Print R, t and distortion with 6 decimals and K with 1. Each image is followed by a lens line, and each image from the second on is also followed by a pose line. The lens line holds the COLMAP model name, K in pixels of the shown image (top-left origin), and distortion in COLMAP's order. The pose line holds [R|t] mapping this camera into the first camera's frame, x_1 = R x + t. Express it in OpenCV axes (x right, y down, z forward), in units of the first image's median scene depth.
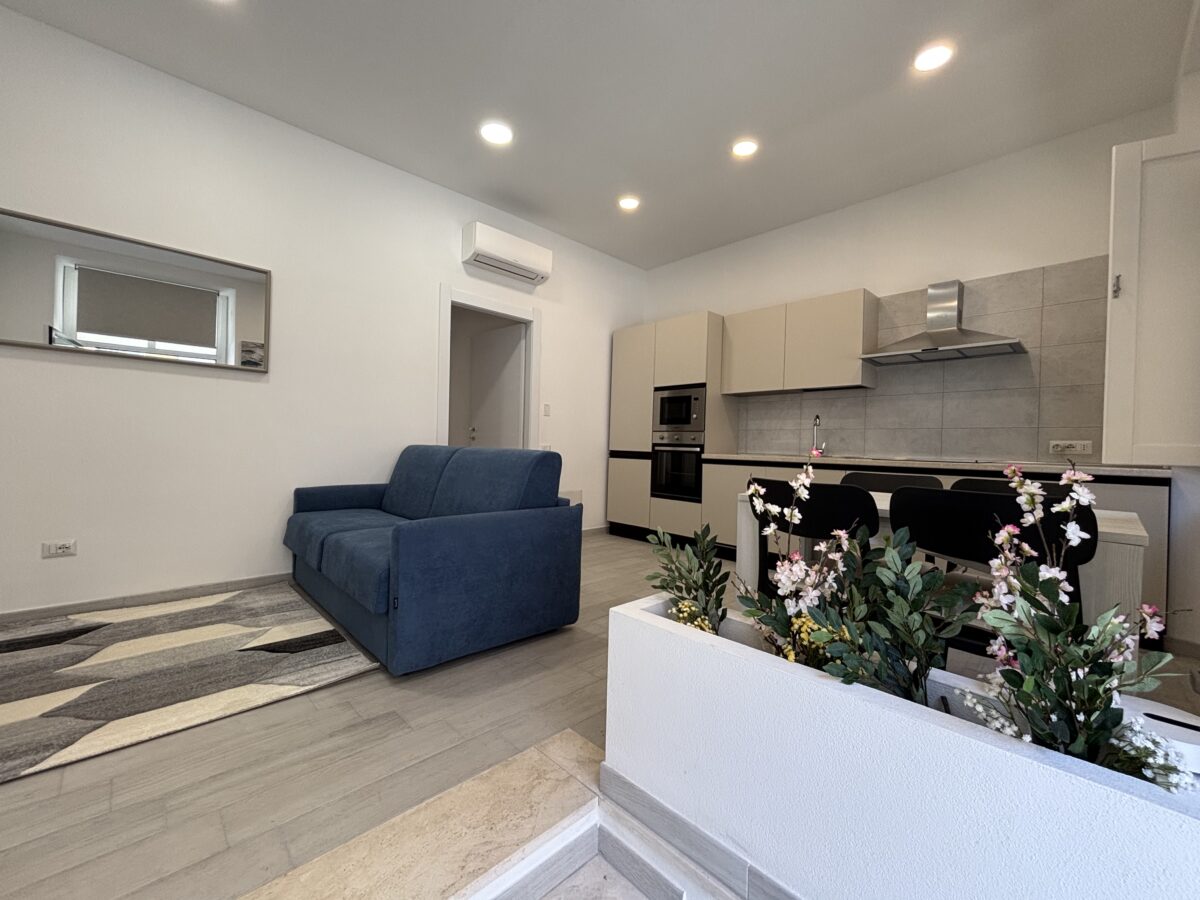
lens RADIAL K [[482.1, 0, 598.5], [0, 482.1, 446.0], [0, 0, 1]] dist [0.001065, 0.000500]
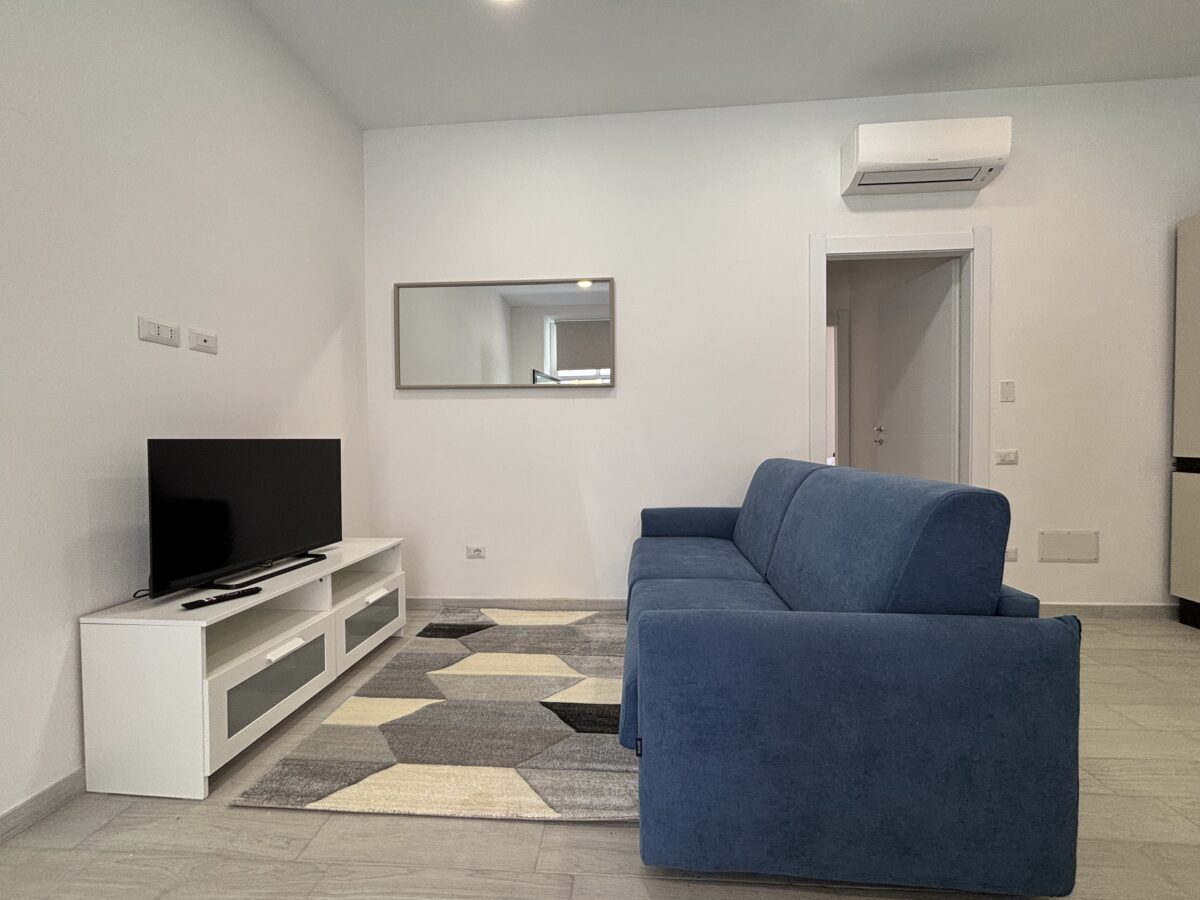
lens RADIAL K [[482.1, 0, 602.1], [0, 482.1, 447.2], [0, 0, 1]] dist [0.001065, 0.000500]
pose [[0.663269, -0.020456, -0.748102, 0.006284], [0.029085, 0.999576, -0.001545, -0.031668], [0.747816, -0.020734, 0.663582, 0.353089]]
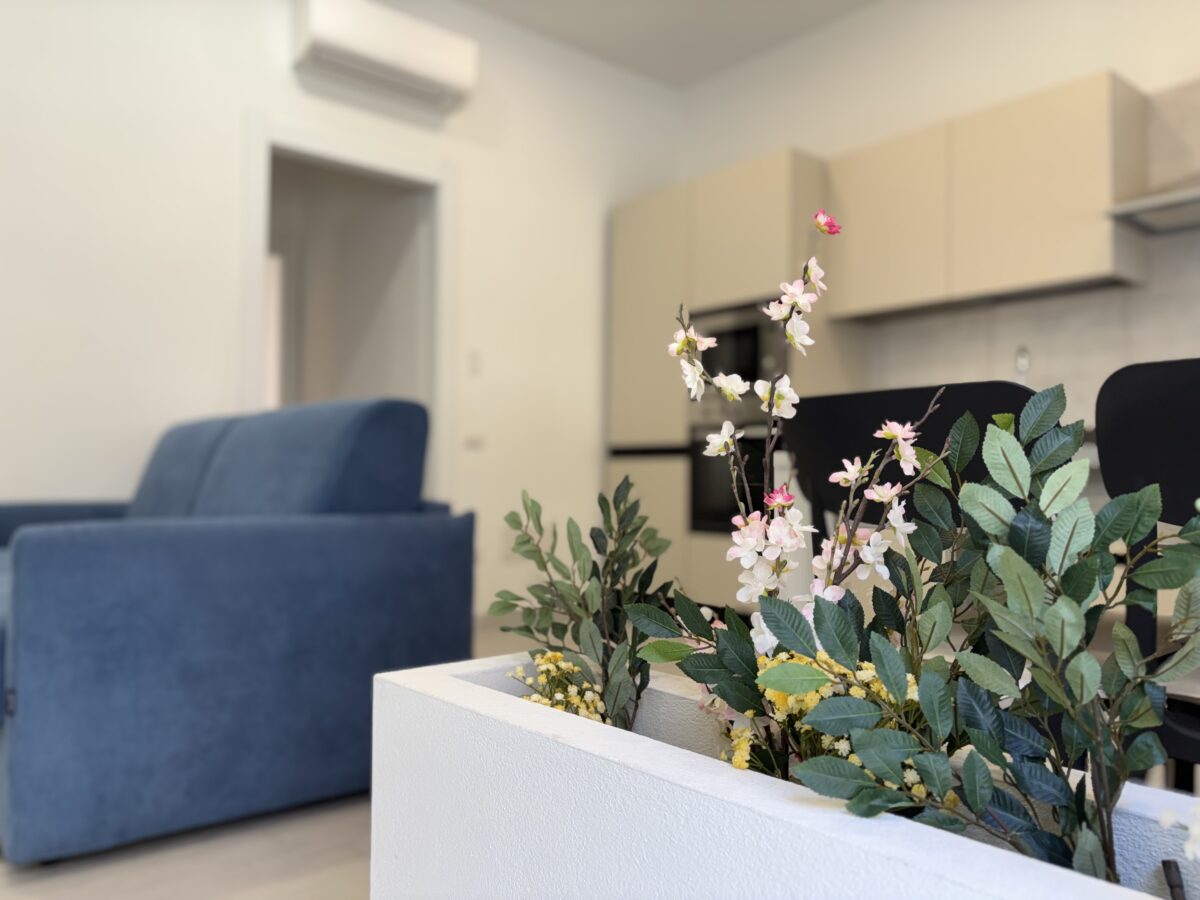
lens RADIAL K [[903.3, 0, 591.0], [0, 903.3, 458.6], [0, 0, 1]] dist [0.032092, -0.019532]
pose [[0.997578, -0.020513, -0.066463, 0.115965], [0.018833, 0.999490, -0.025806, 0.079584], [0.066958, 0.024492, 0.997455, 0.107970]]
